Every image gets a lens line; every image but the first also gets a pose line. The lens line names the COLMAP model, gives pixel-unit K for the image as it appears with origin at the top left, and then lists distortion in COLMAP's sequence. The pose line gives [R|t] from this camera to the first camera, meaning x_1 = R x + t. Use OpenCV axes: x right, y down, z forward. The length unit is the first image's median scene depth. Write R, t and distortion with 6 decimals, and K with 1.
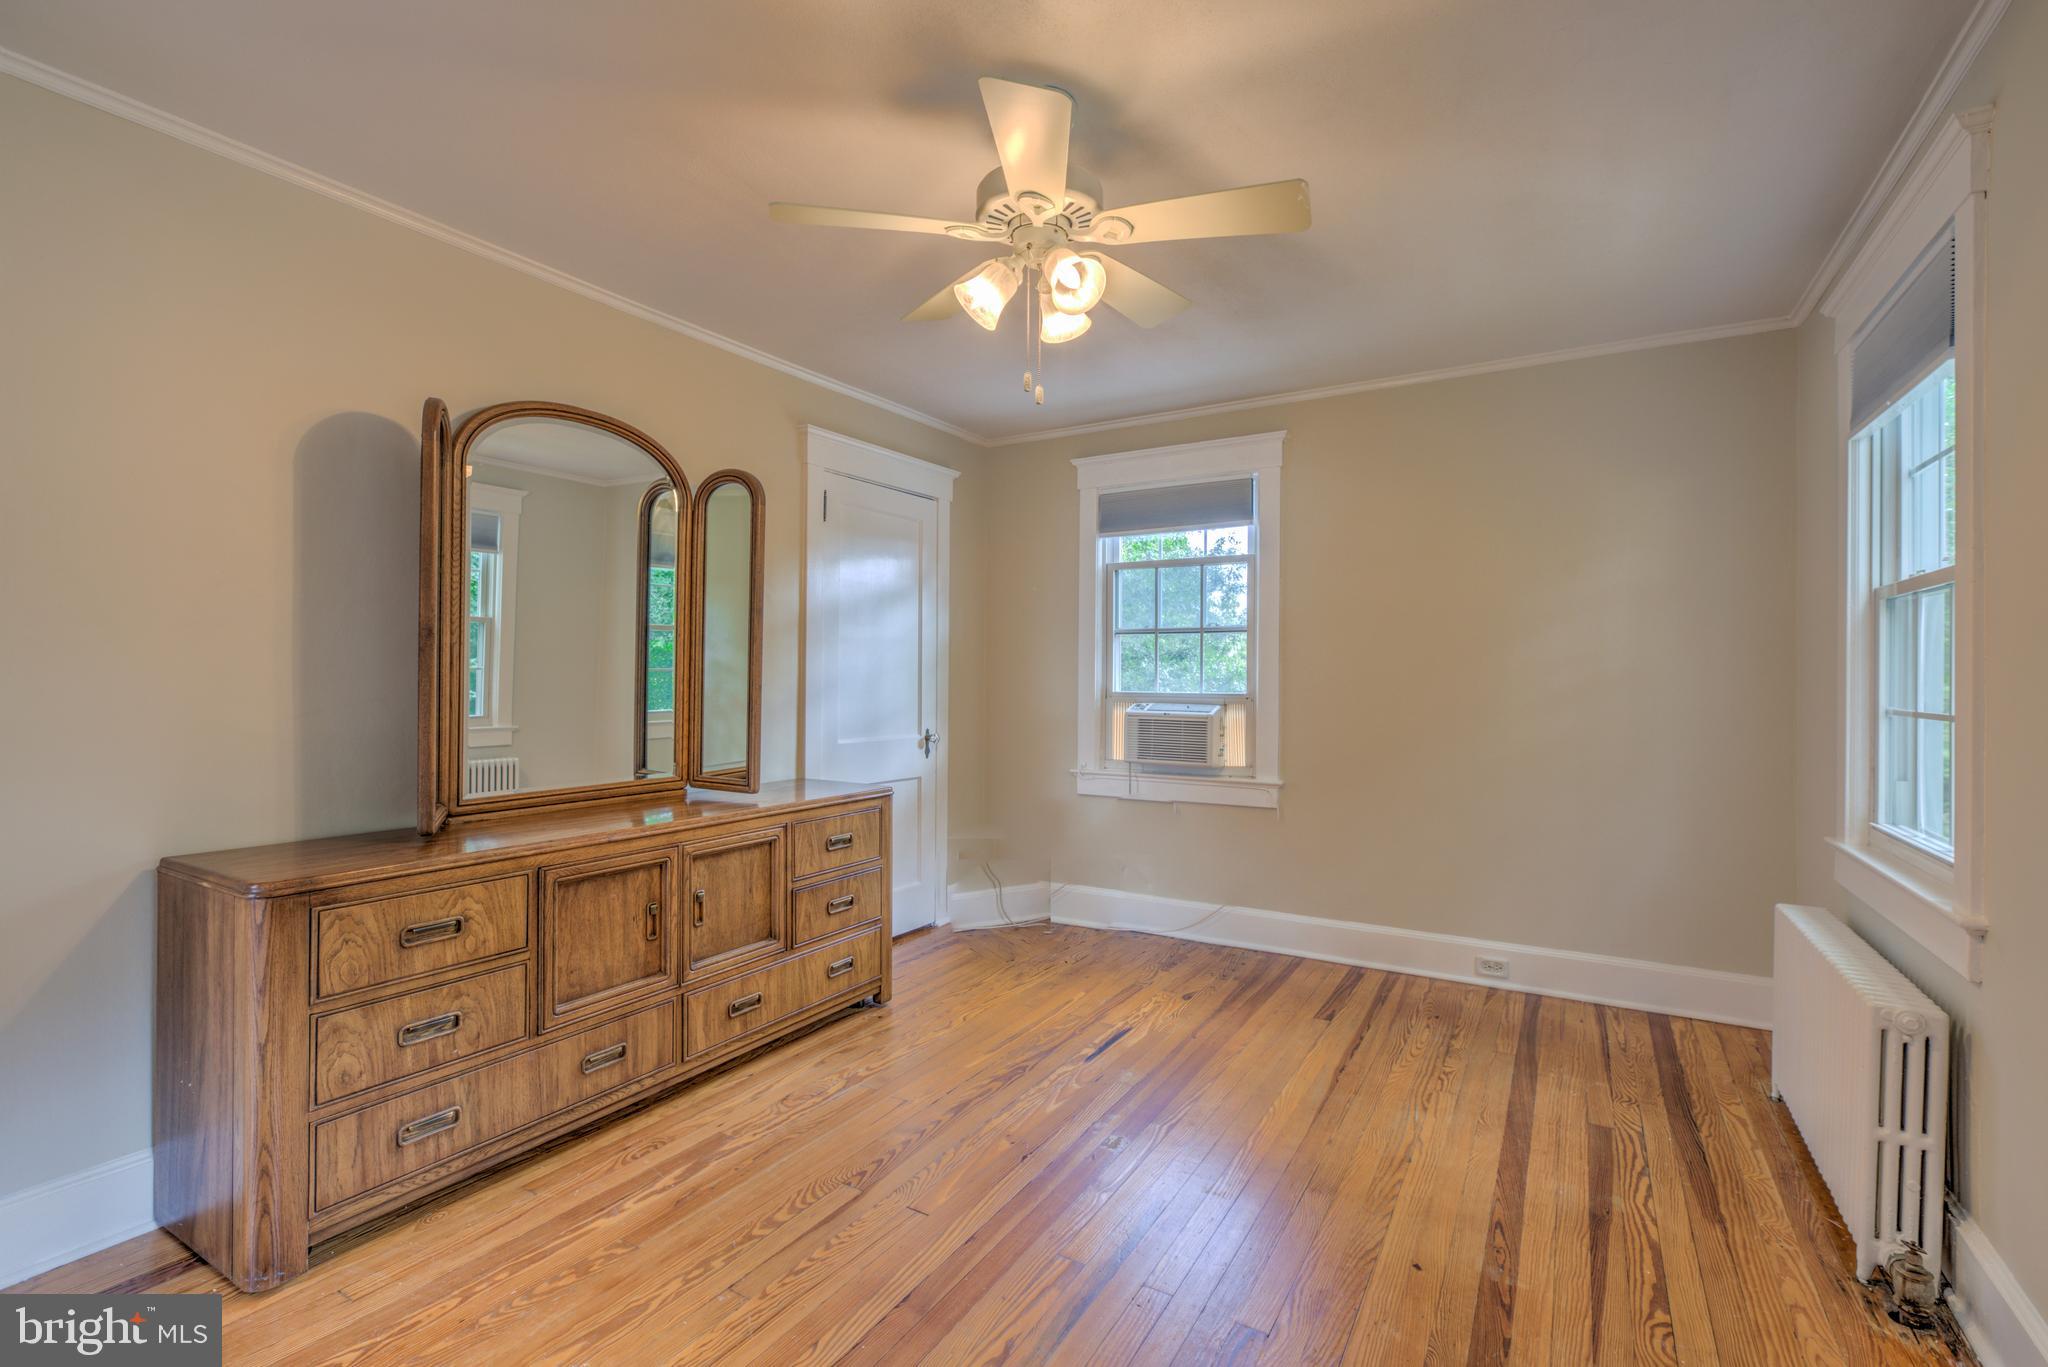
lens RADIAL K [[918.3, 0, 1029.2], [0, 918.3, 689.9], [0, 0, 1]] dist [-0.007874, 0.002773]
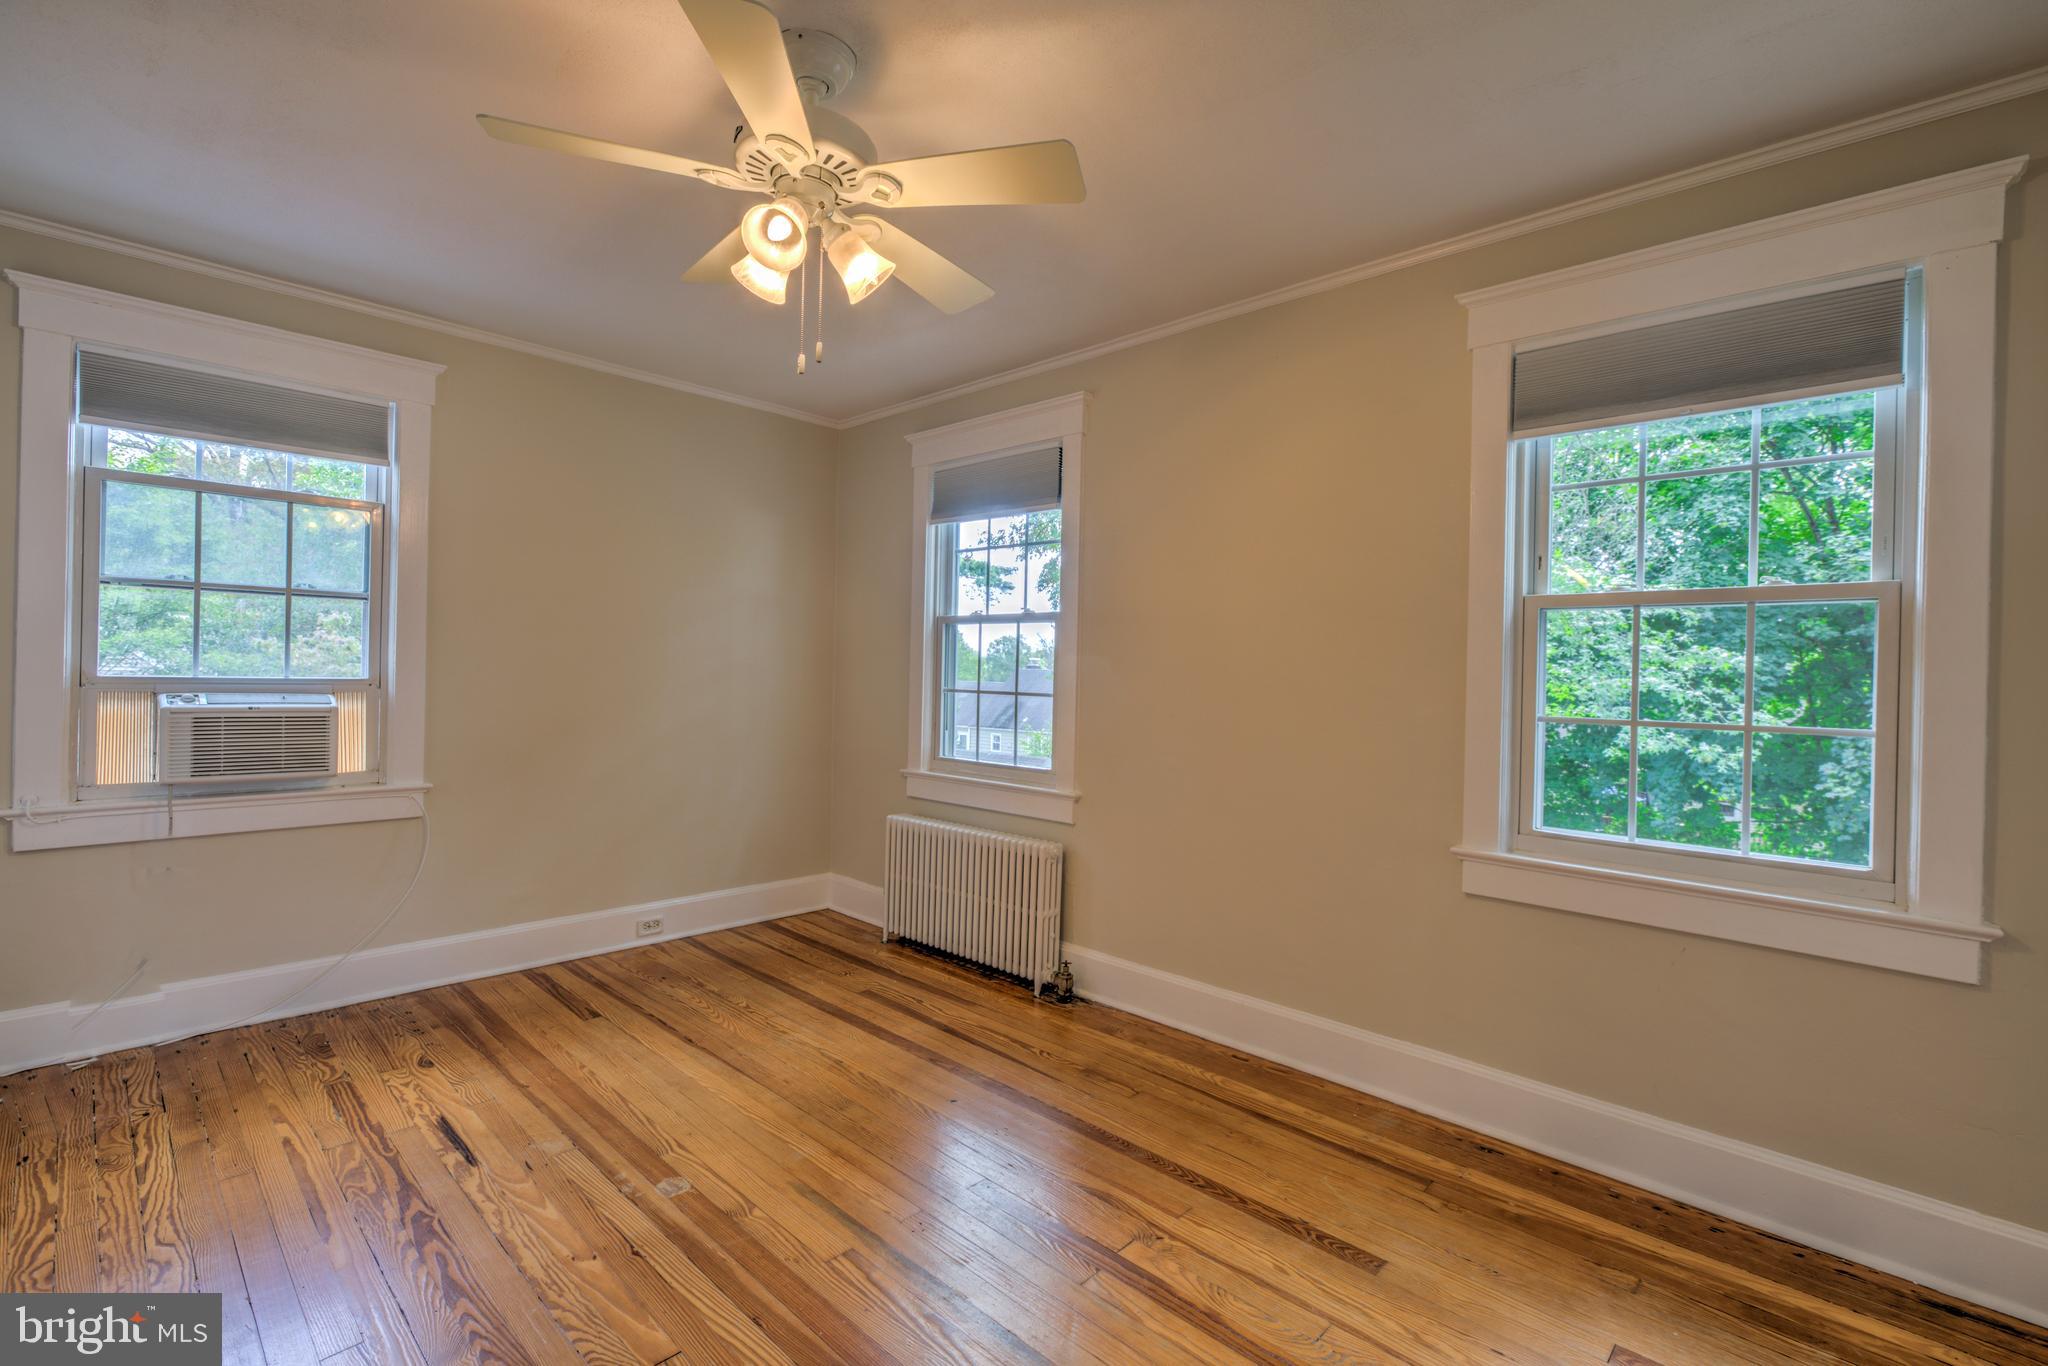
lens RADIAL K [[918.3, 0, 1034.0], [0, 918.3, 689.4], [0, 0, 1]] dist [-0.007874, 0.002773]
pose [[0.216413, -0.017287, 0.976149, -0.464415], [-0.007530, 0.999784, 0.019375, -0.006987], [-0.976273, -0.011544, 0.216236, 0.313226]]
